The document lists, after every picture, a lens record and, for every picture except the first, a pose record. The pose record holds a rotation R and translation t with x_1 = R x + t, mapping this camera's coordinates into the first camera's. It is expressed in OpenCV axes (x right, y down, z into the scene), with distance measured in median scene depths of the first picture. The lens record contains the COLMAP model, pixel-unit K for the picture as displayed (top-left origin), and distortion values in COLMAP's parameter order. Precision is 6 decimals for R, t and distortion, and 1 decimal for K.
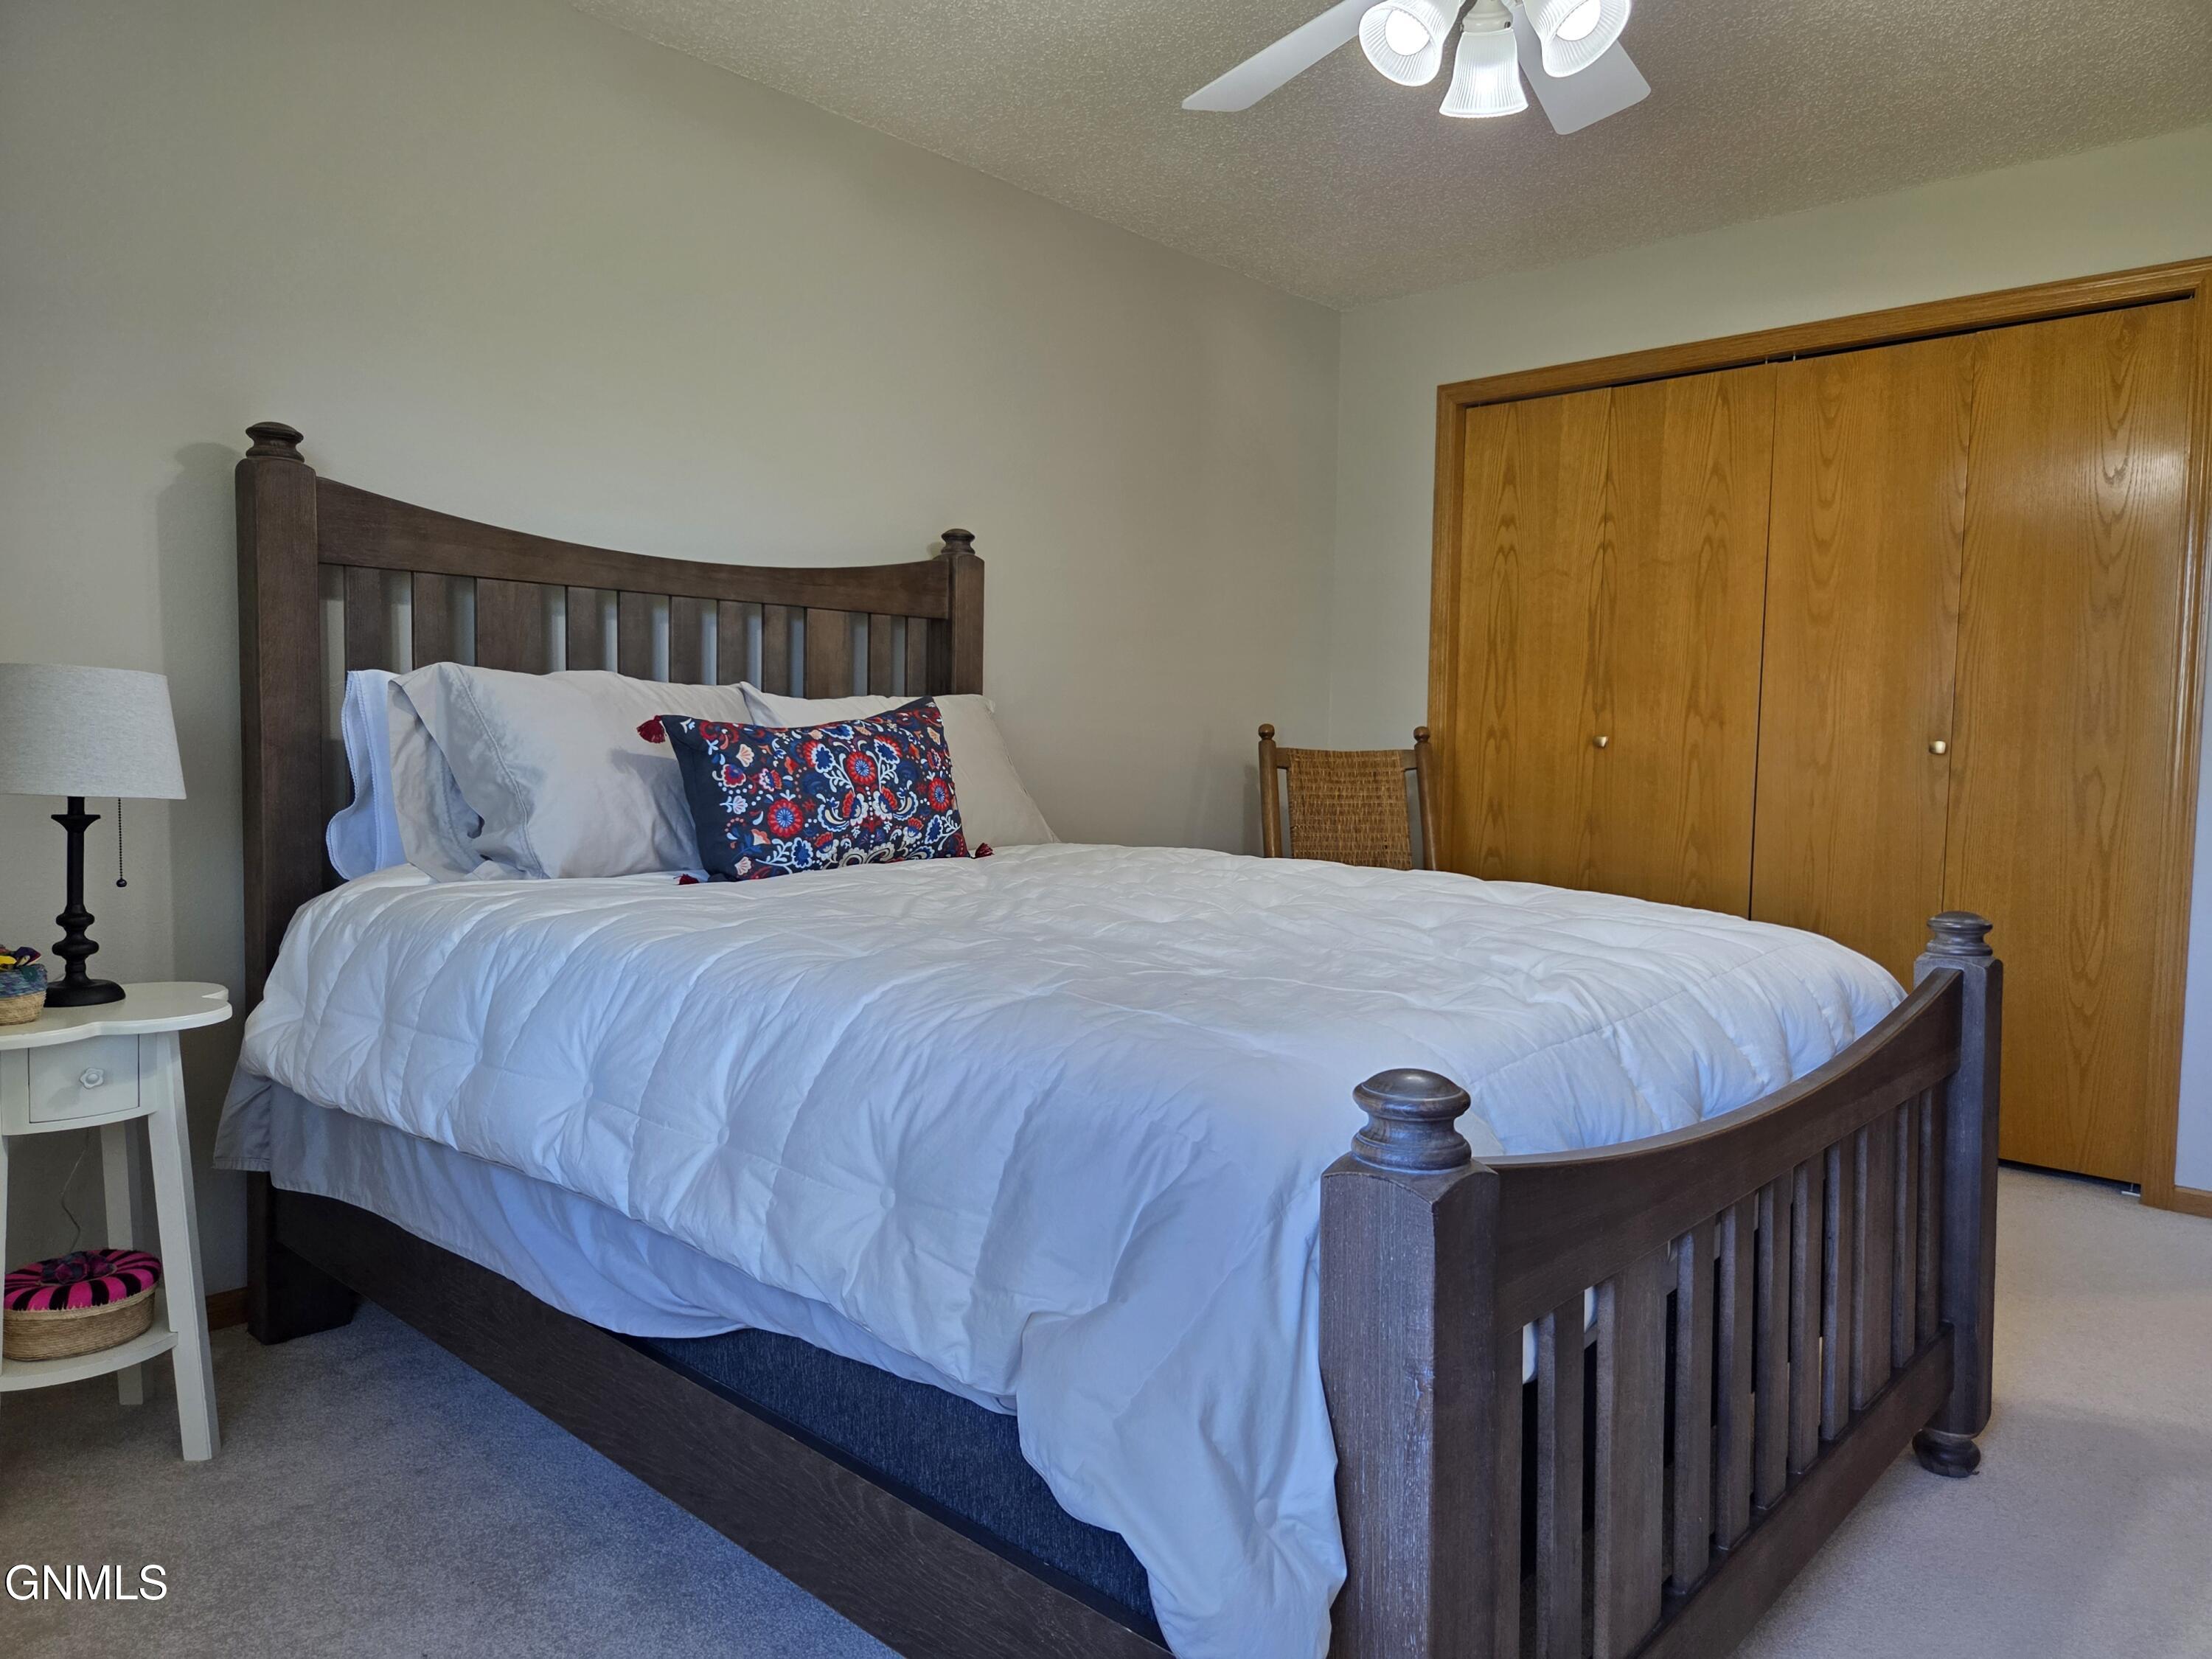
lens RADIAL K [[1462.2, 0, 1105.7], [0, 1462.2, 822.8], [0, 0, 1]] dist [0.038692, -0.036122]
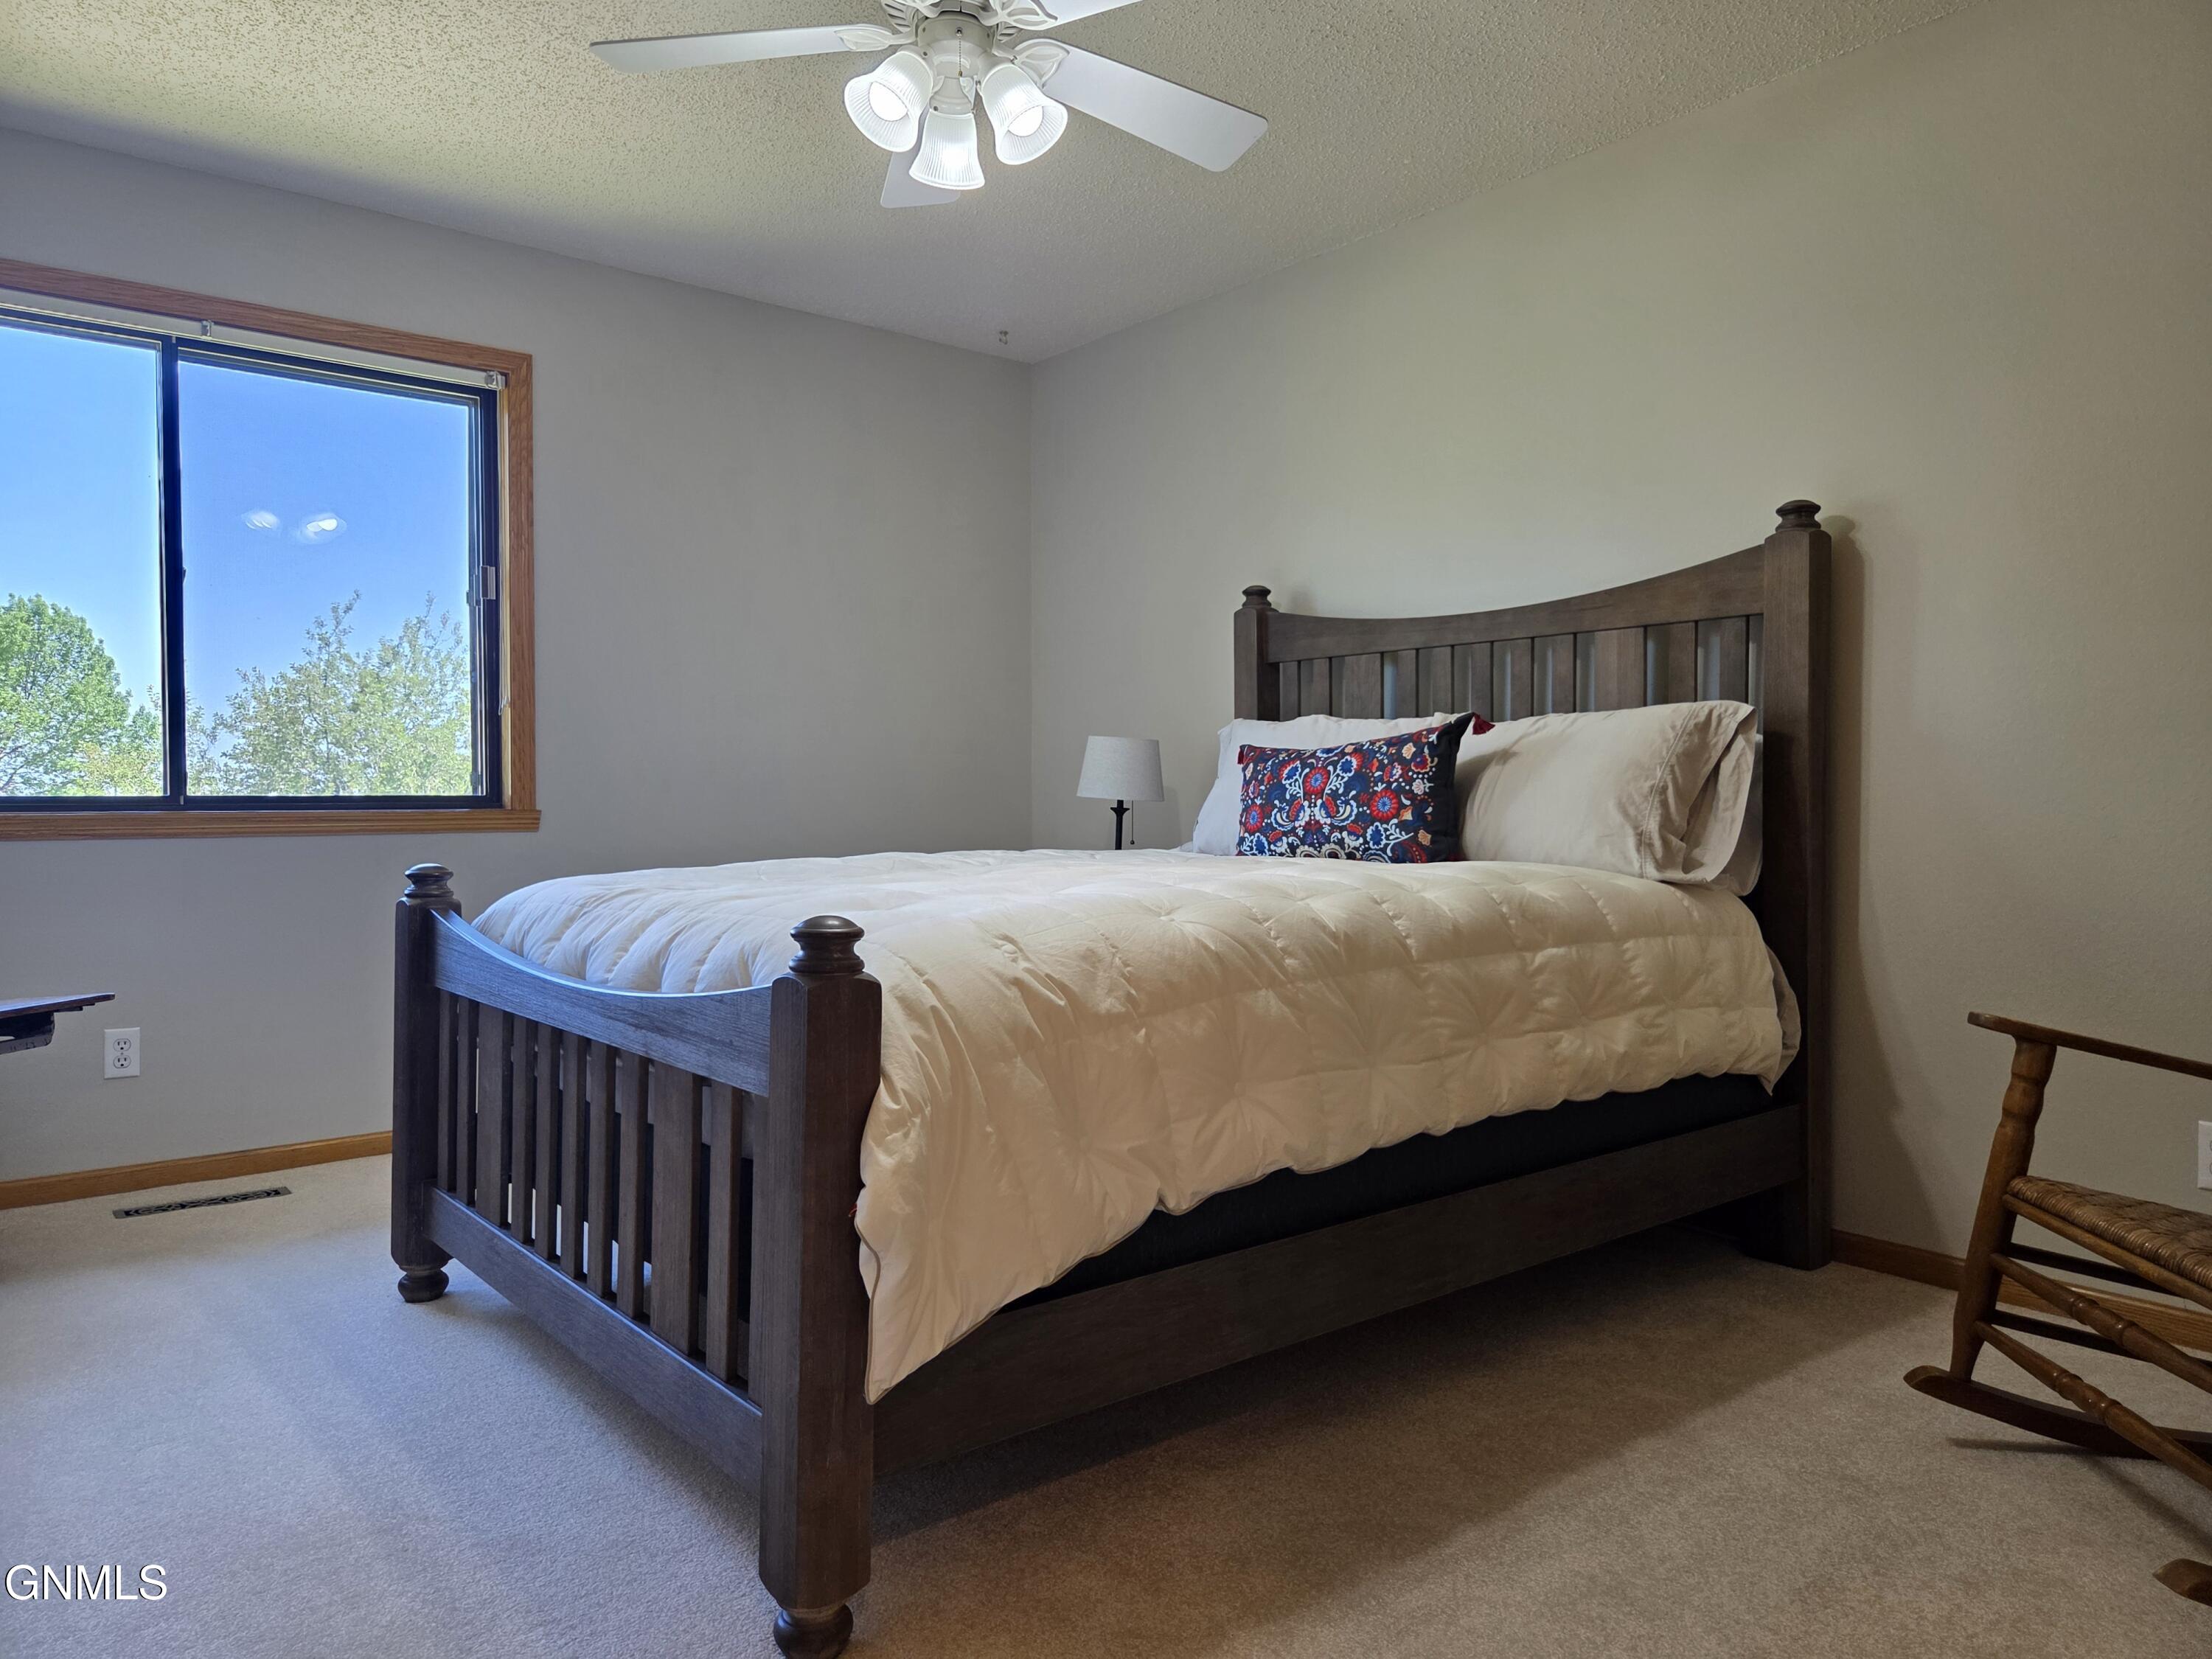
lens RADIAL K [[1462.2, 0, 1105.7], [0, 1462.2, 822.8], [0, 0, 1]] dist [0.038692, -0.036122]
pose [[-0.150338, -0.001246, -0.988634, 1.047097], [-0.065456, 0.997818, 0.008696, -0.001457], [0.986465, 0.066020, -0.150091, 1.009752]]
